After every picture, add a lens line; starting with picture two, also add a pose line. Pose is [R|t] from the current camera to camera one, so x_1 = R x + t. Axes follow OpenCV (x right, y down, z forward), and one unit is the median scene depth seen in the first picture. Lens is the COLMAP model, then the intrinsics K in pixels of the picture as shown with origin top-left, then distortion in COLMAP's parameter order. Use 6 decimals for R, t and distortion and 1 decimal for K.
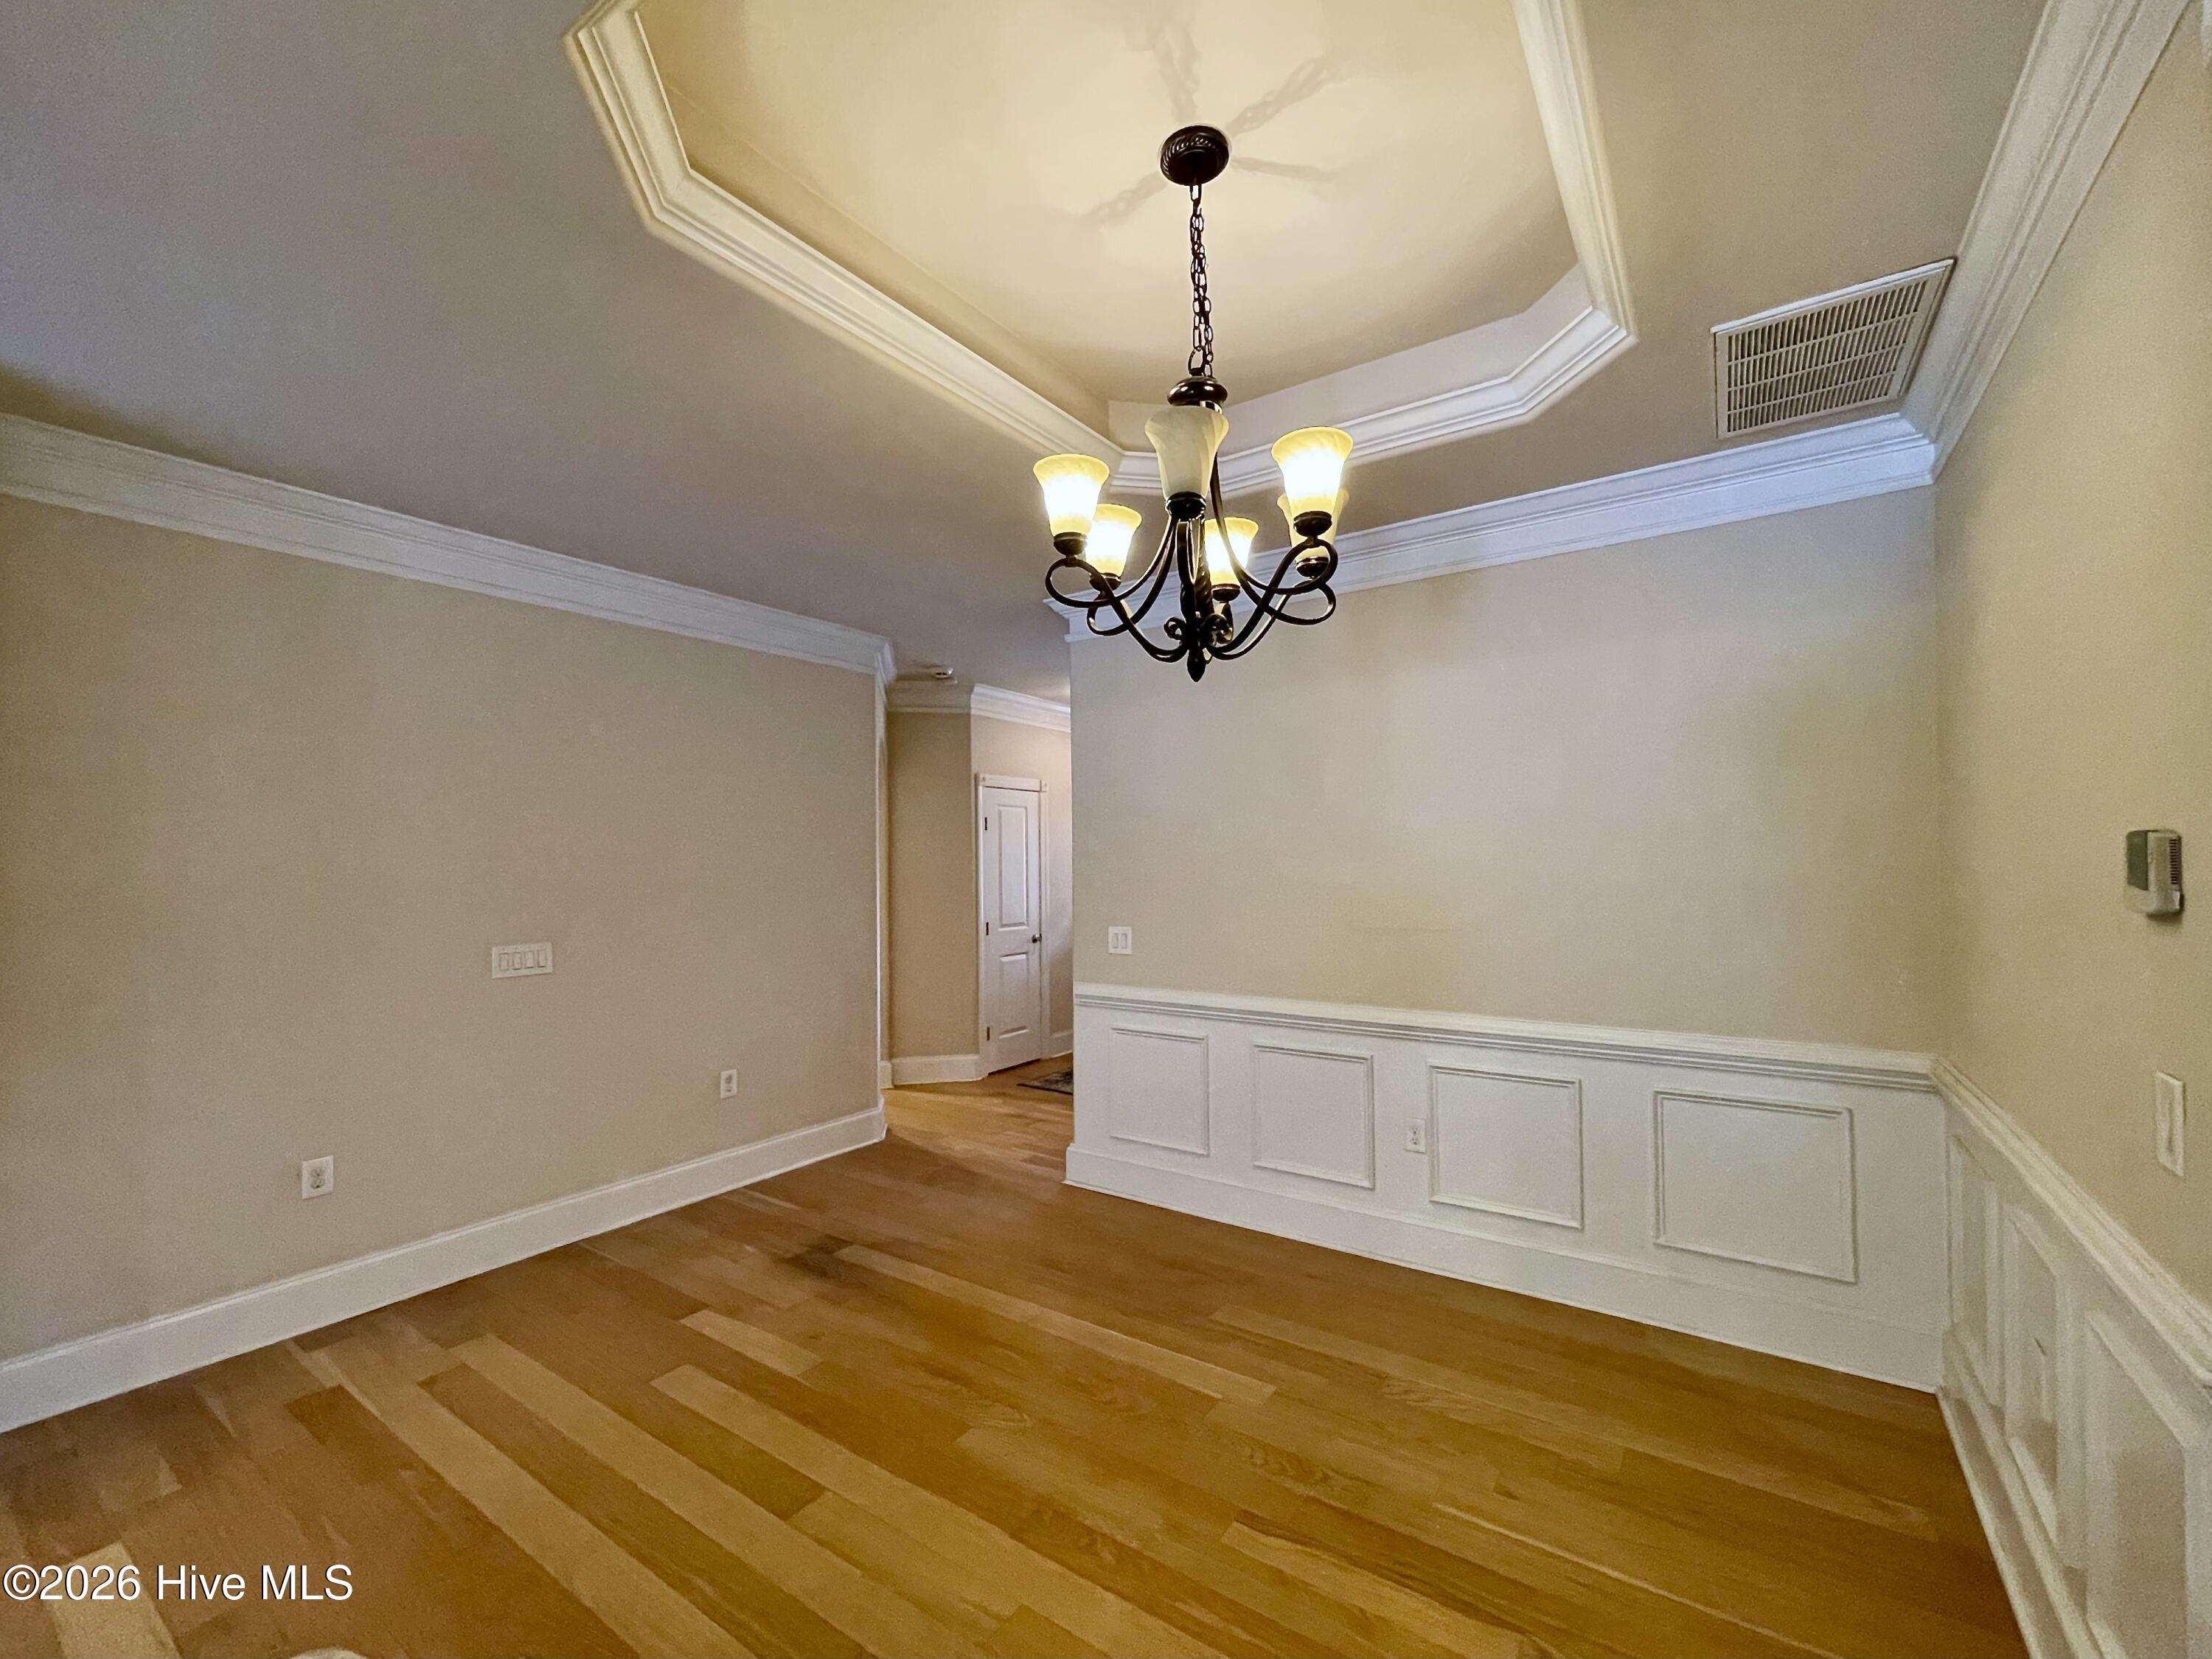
lens RADIAL K [[903.9, 0, 1105.9], [0, 903.9, 838.2], [0, 0, 1]] dist [0.001646, 0.000194]
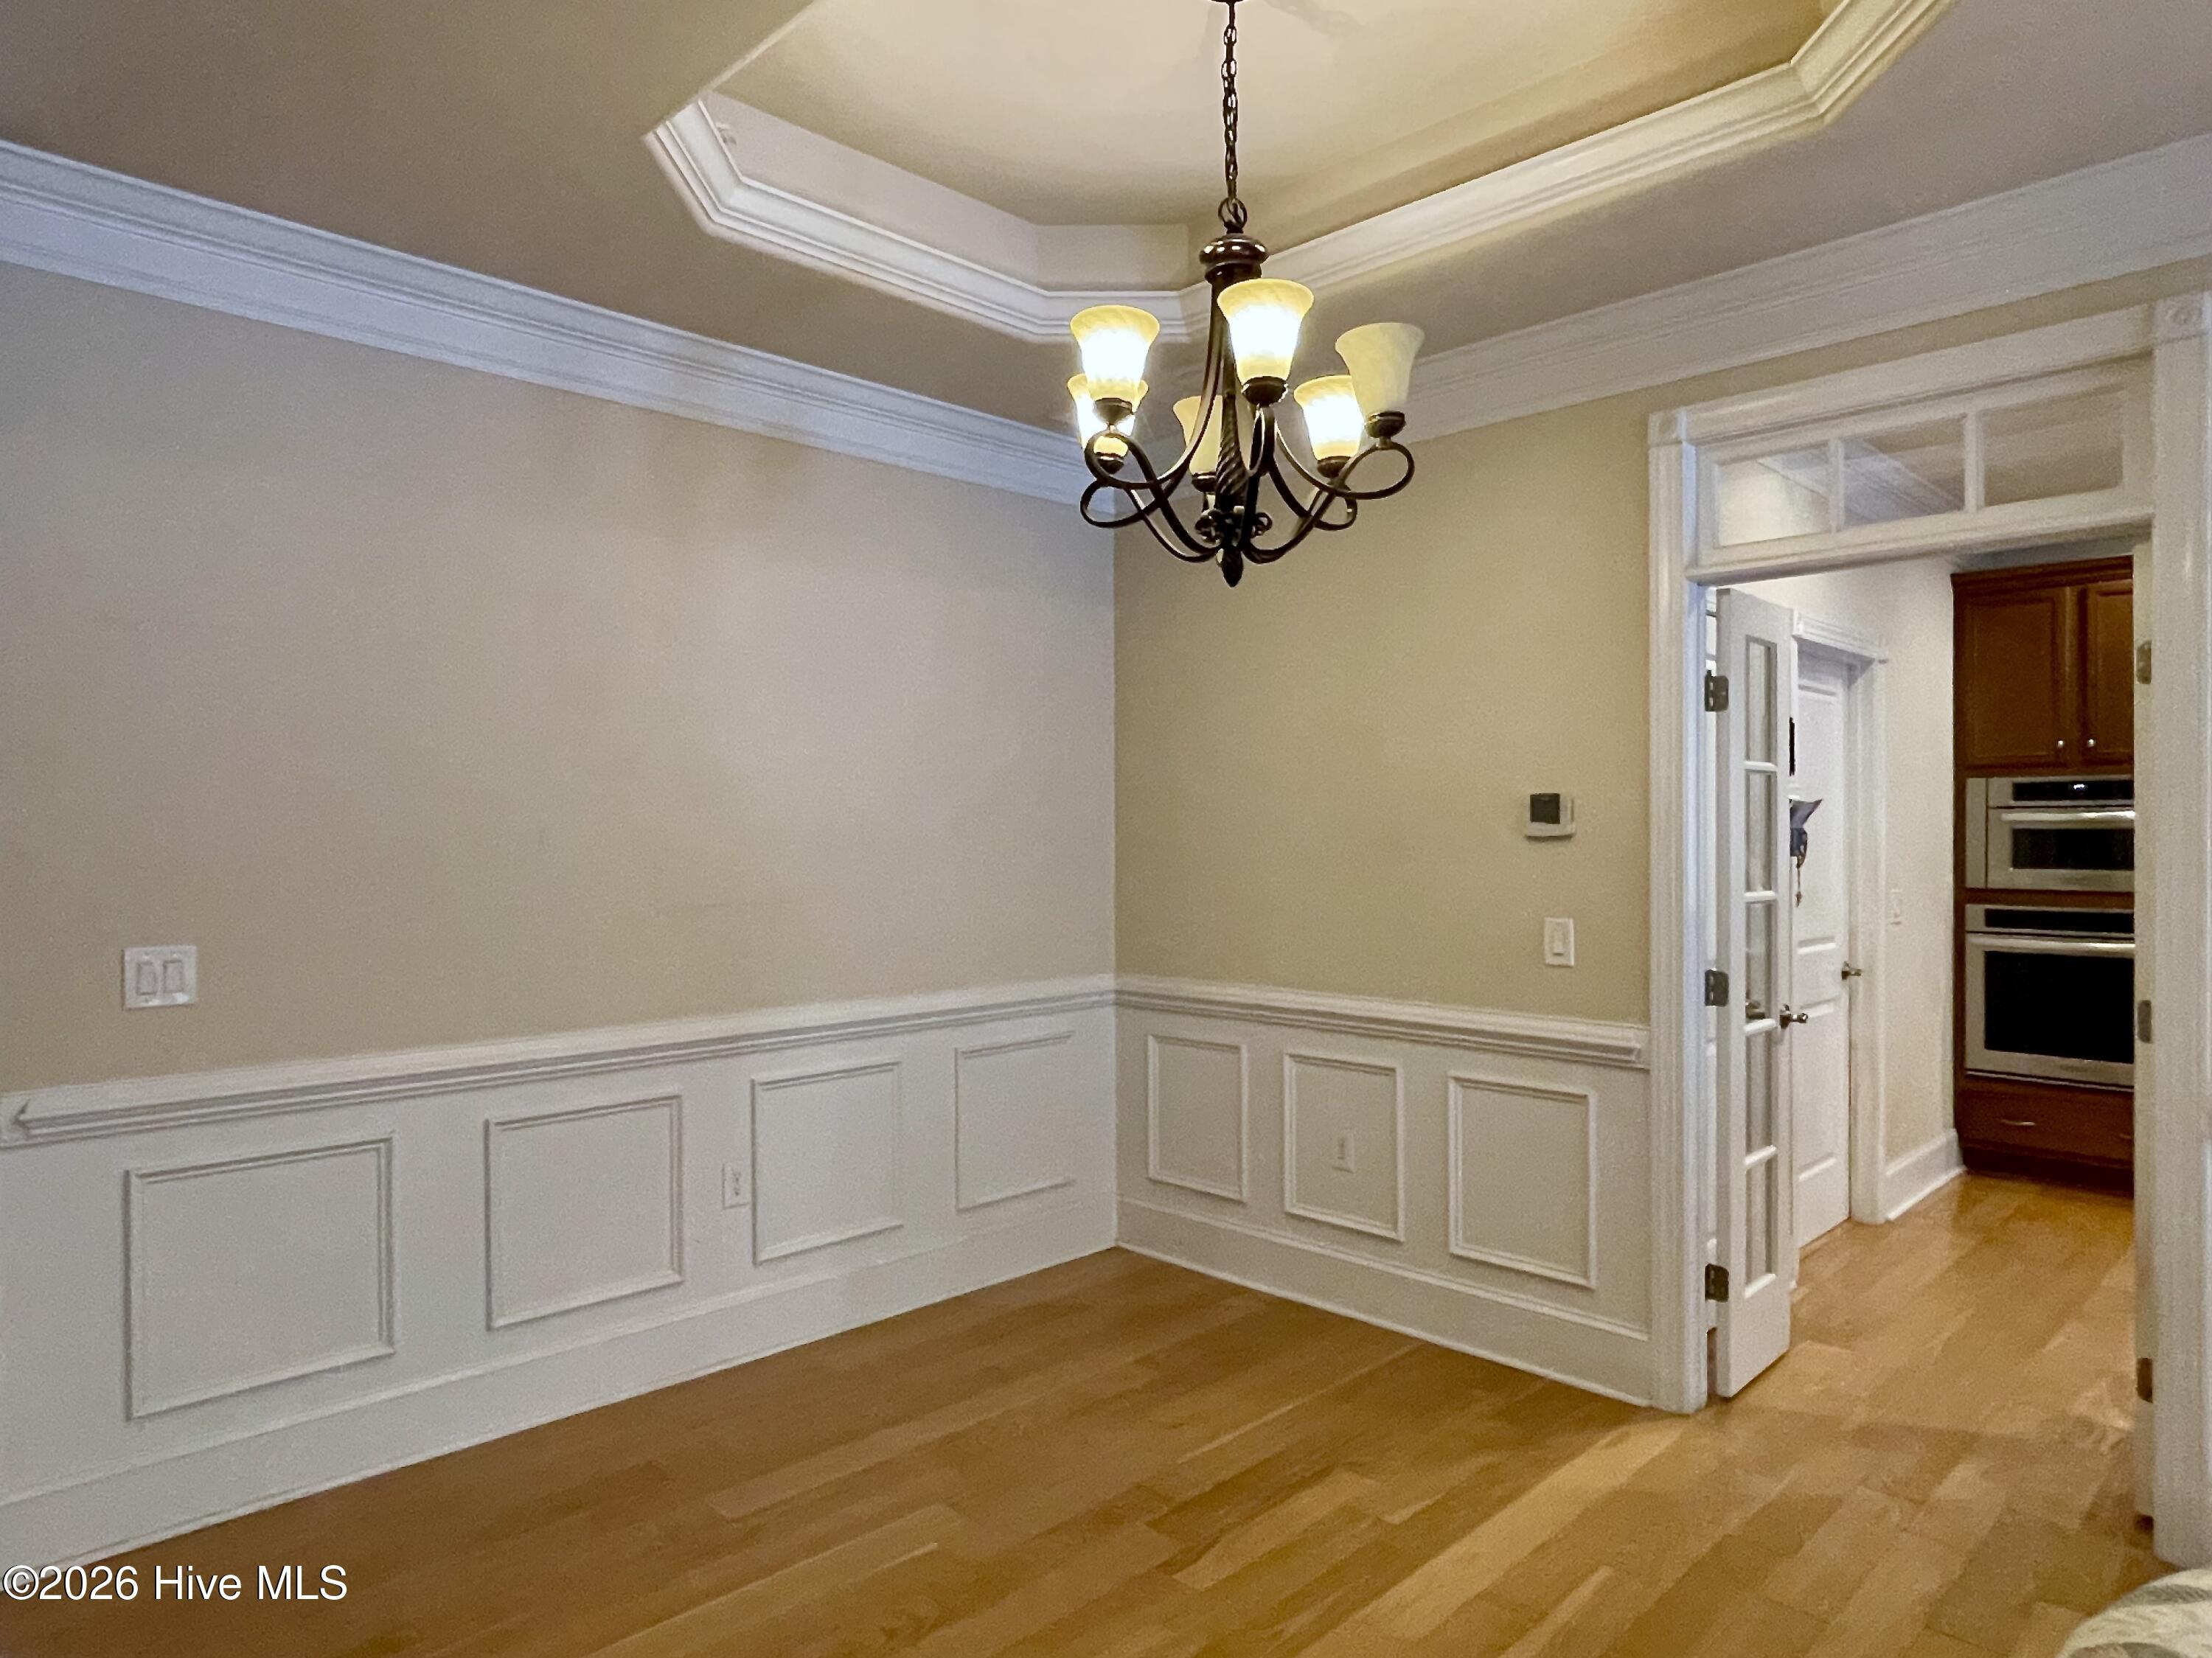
lens RADIAL K [[1360.0, 0, 1122.3], [0, 1360.0, 835.9], [0, 0, 1]] dist [-0.011285, -0.001271]
pose [[0.188998, -0.006834, 0.981954, -0.766309], [-0.028744, 0.999509, 0.012488, 0.028944], [-0.981557, -0.030586, 0.188708, 0.565236]]
